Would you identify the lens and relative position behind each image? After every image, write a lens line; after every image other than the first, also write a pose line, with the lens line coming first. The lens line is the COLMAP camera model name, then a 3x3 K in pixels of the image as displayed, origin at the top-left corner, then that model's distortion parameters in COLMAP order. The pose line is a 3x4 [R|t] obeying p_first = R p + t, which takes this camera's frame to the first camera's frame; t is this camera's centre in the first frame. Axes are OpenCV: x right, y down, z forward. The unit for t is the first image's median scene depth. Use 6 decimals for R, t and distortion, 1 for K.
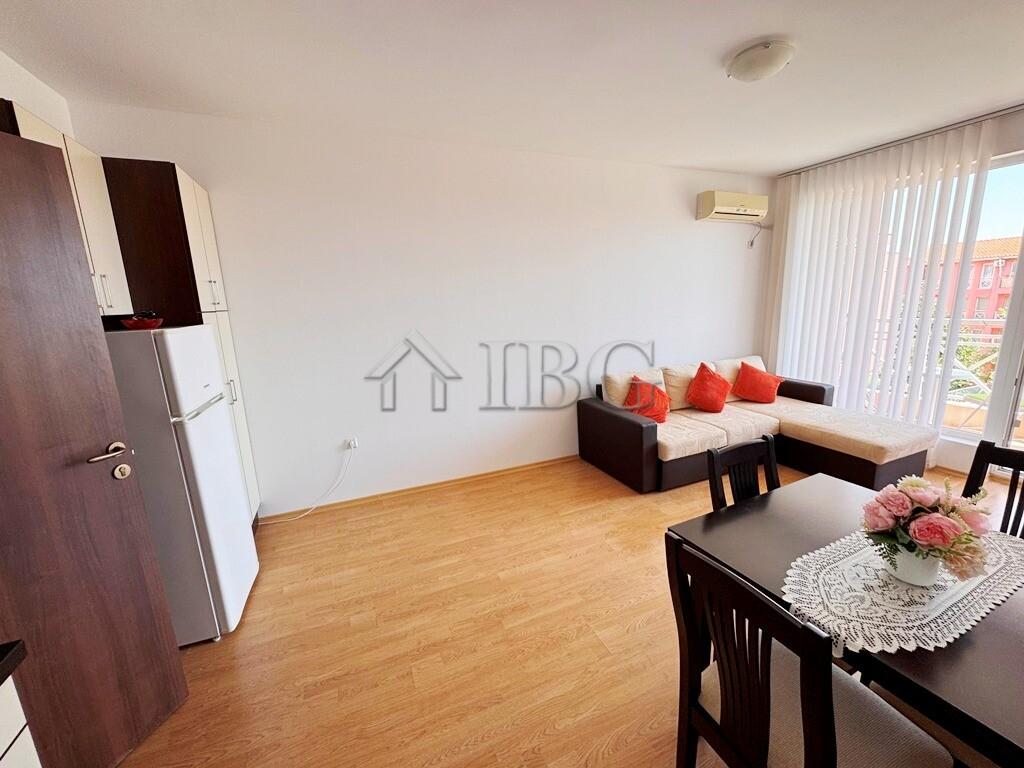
lens RADIAL K [[408.7, 0, 512.0], [0, 408.7, 384.0], [0, 0, 1]] dist [0.000519, 0.000254]
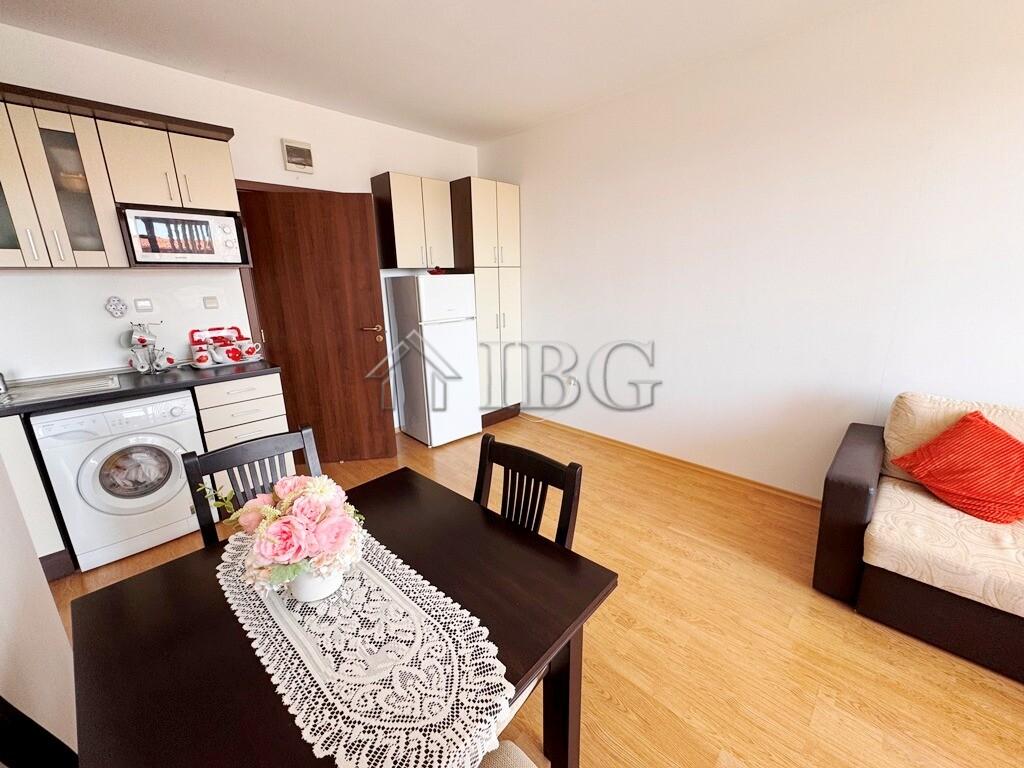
lens RADIAL K [[408.7, 0, 512.0], [0, 408.7, 384.0], [0, 0, 1]] dist [0.000519, 0.000254]
pose [[0.378010, 0.261092, -0.888223, 0.592830], [-0.179427, 0.961879, 0.206383, -0.058962], [0.908248, 0.081357, 0.410447, 0.334167]]
